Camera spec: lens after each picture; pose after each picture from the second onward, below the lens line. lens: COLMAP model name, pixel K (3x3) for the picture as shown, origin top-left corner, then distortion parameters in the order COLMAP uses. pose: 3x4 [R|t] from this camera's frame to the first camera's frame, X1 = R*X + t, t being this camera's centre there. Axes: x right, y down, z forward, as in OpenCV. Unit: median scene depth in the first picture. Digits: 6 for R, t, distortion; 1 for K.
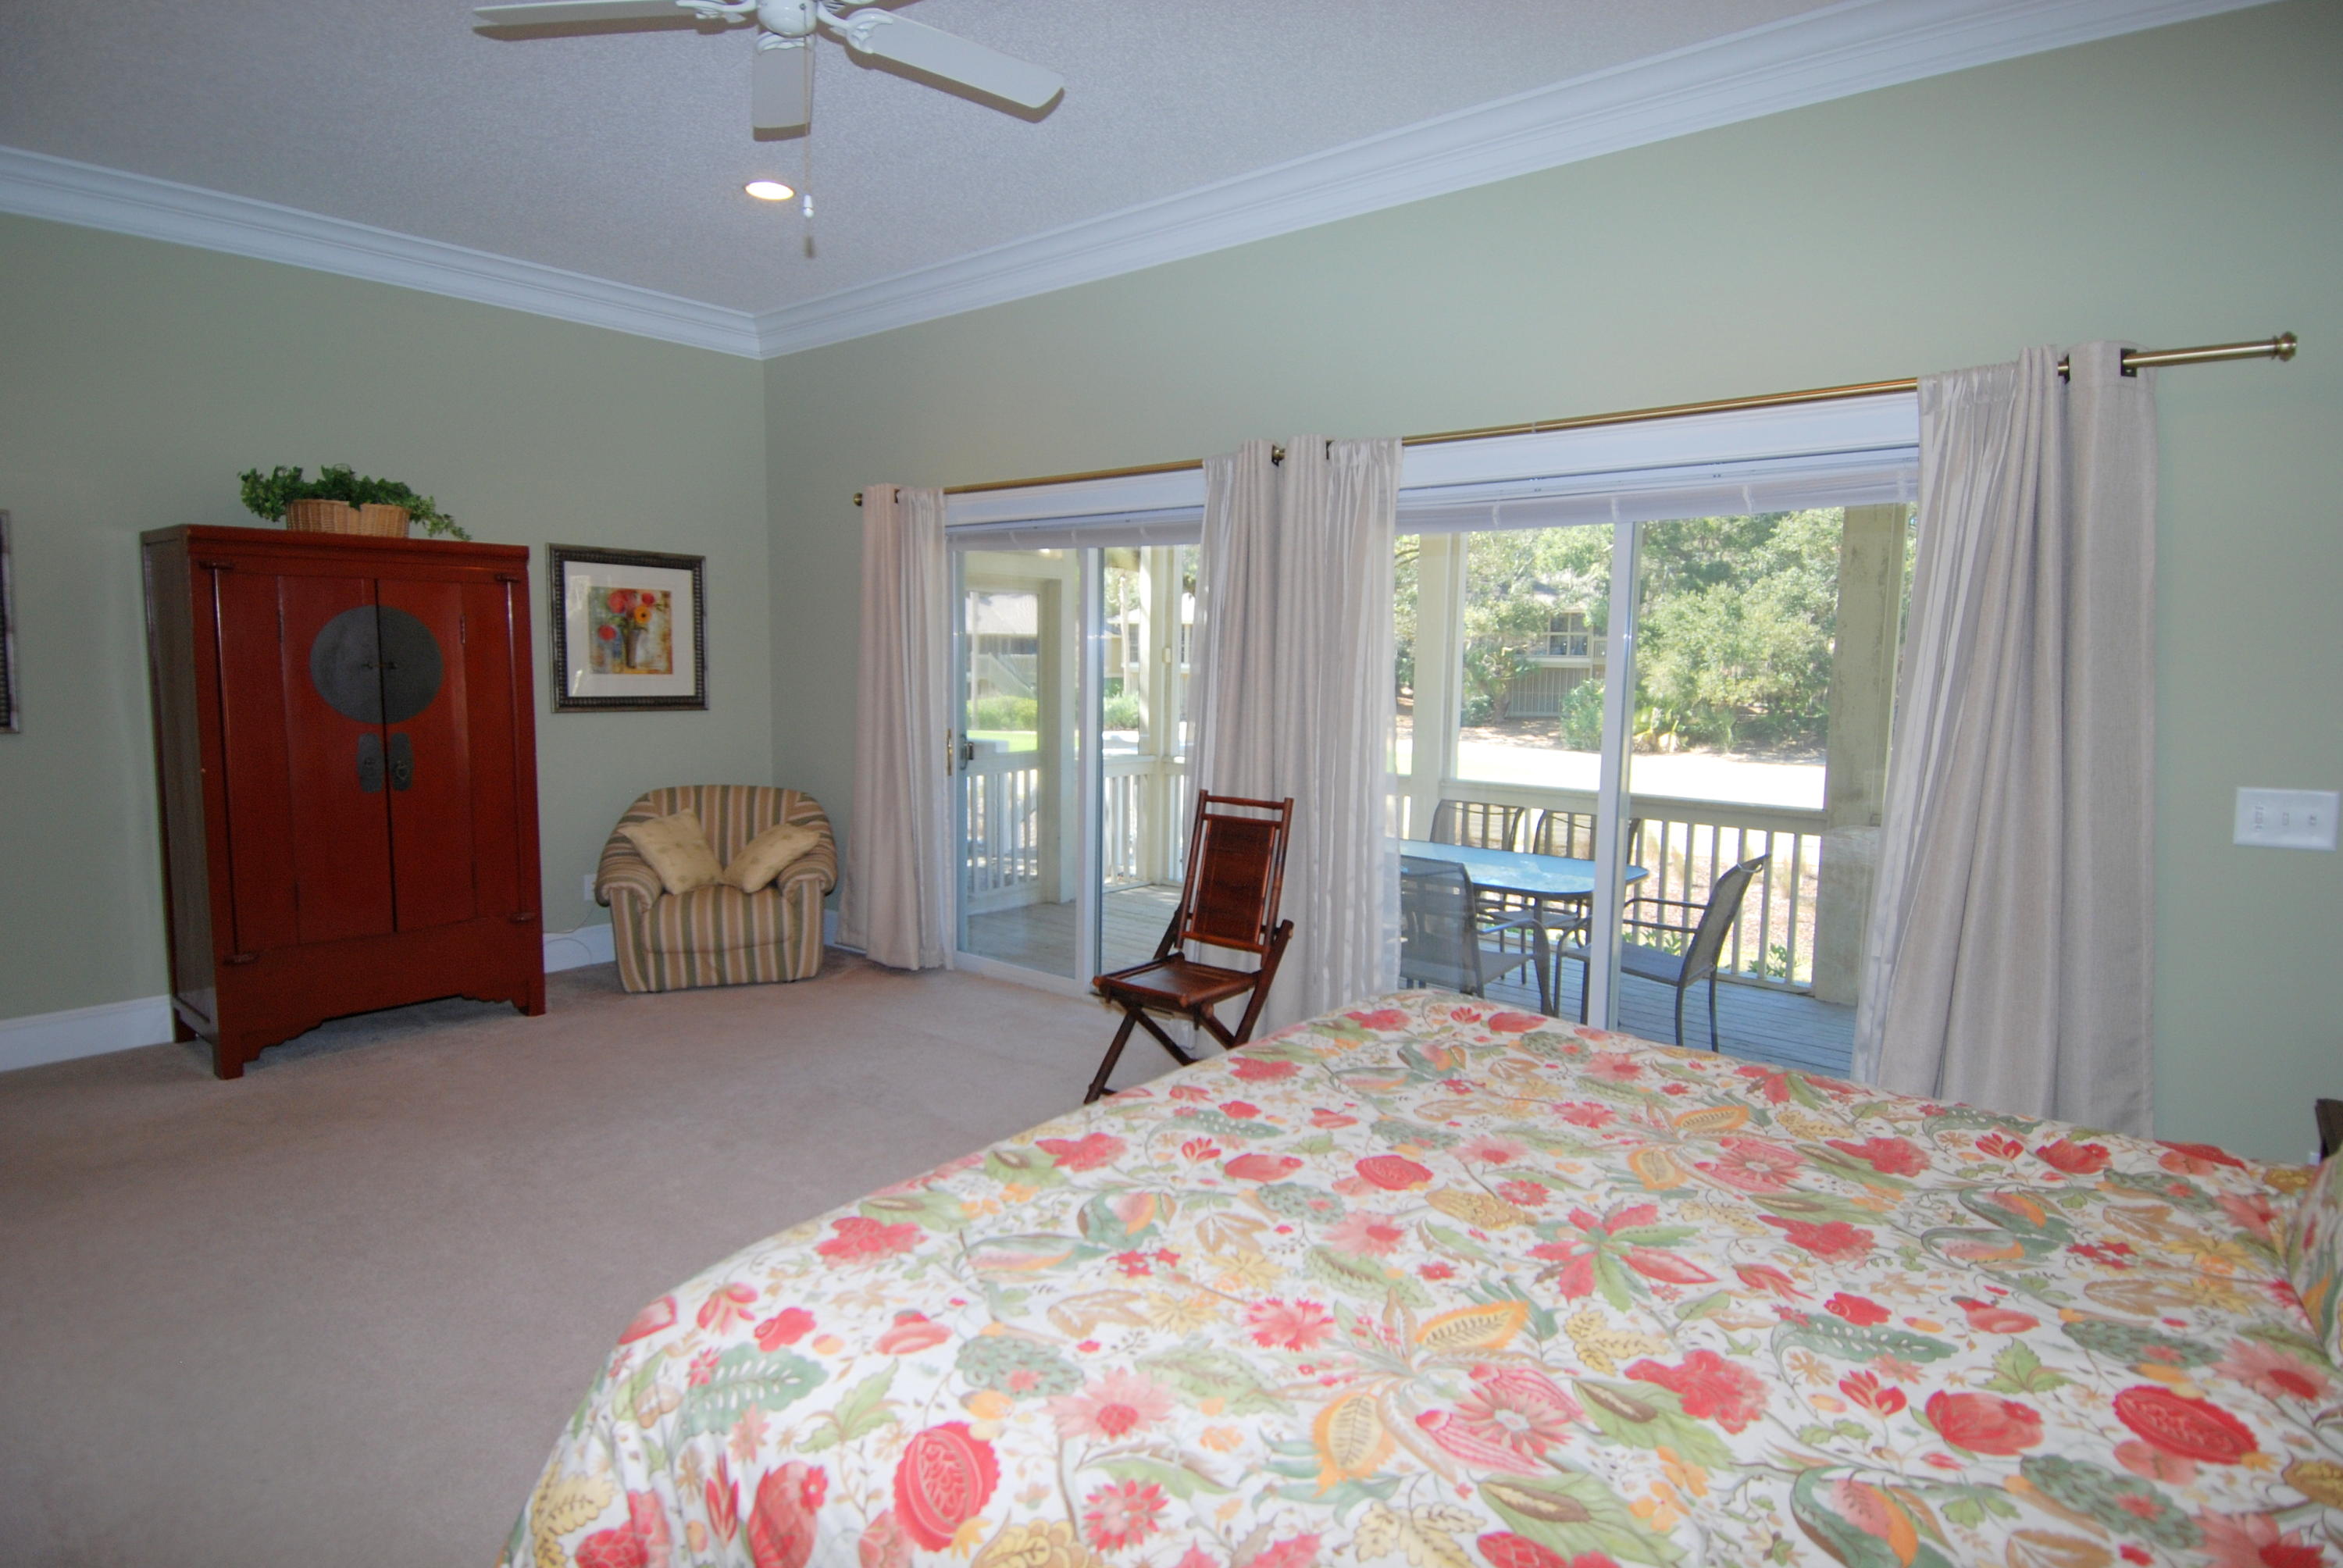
lens RADIAL K [[1224.1, 0, 1170.2], [0, 1224.1, 777.7], [0, 0, 1]] dist [0.059017, -0.063619]
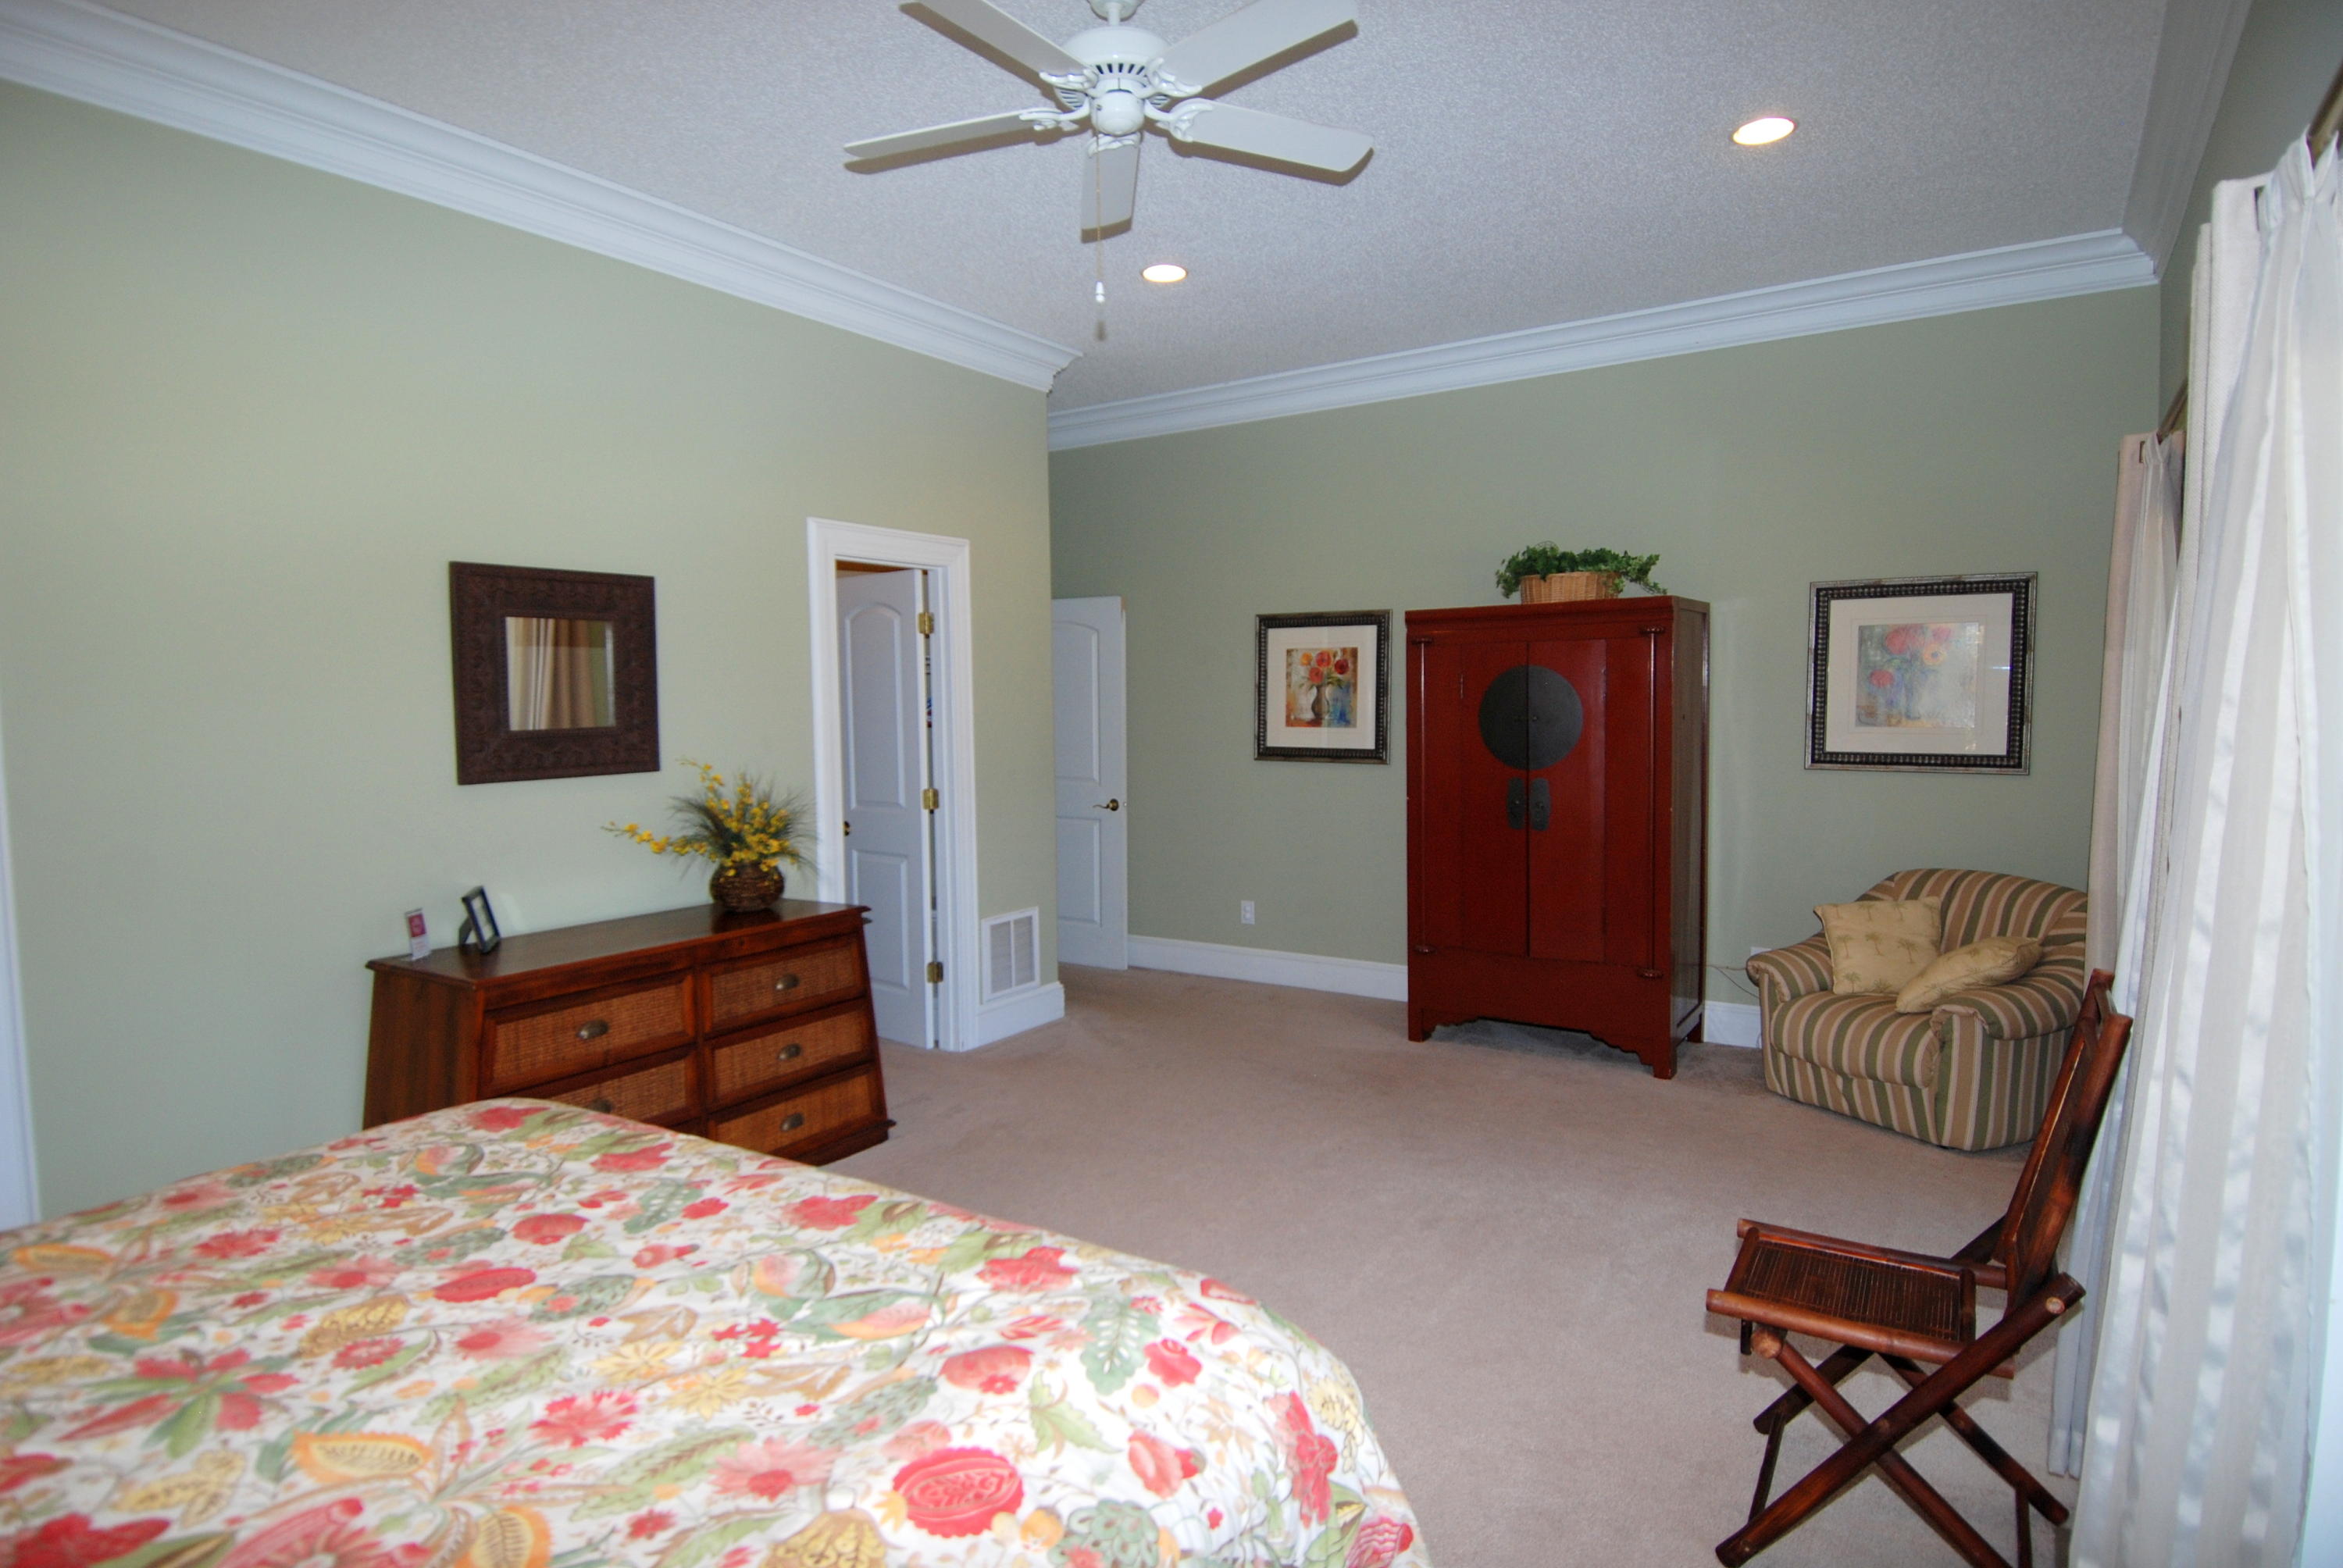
lens RADIAL K [[1254.8, 0, 1173.1], [0, 1254.8, 776.5], [0, 0, 1]] dist [0.047857, -0.051514]
pose [[0.137442, 0.050246, -0.989235, 0.946524], [-0.088291, 0.995359, 0.038290, -0.109605], [0.986567, 0.082078, 0.141240, 1.095955]]
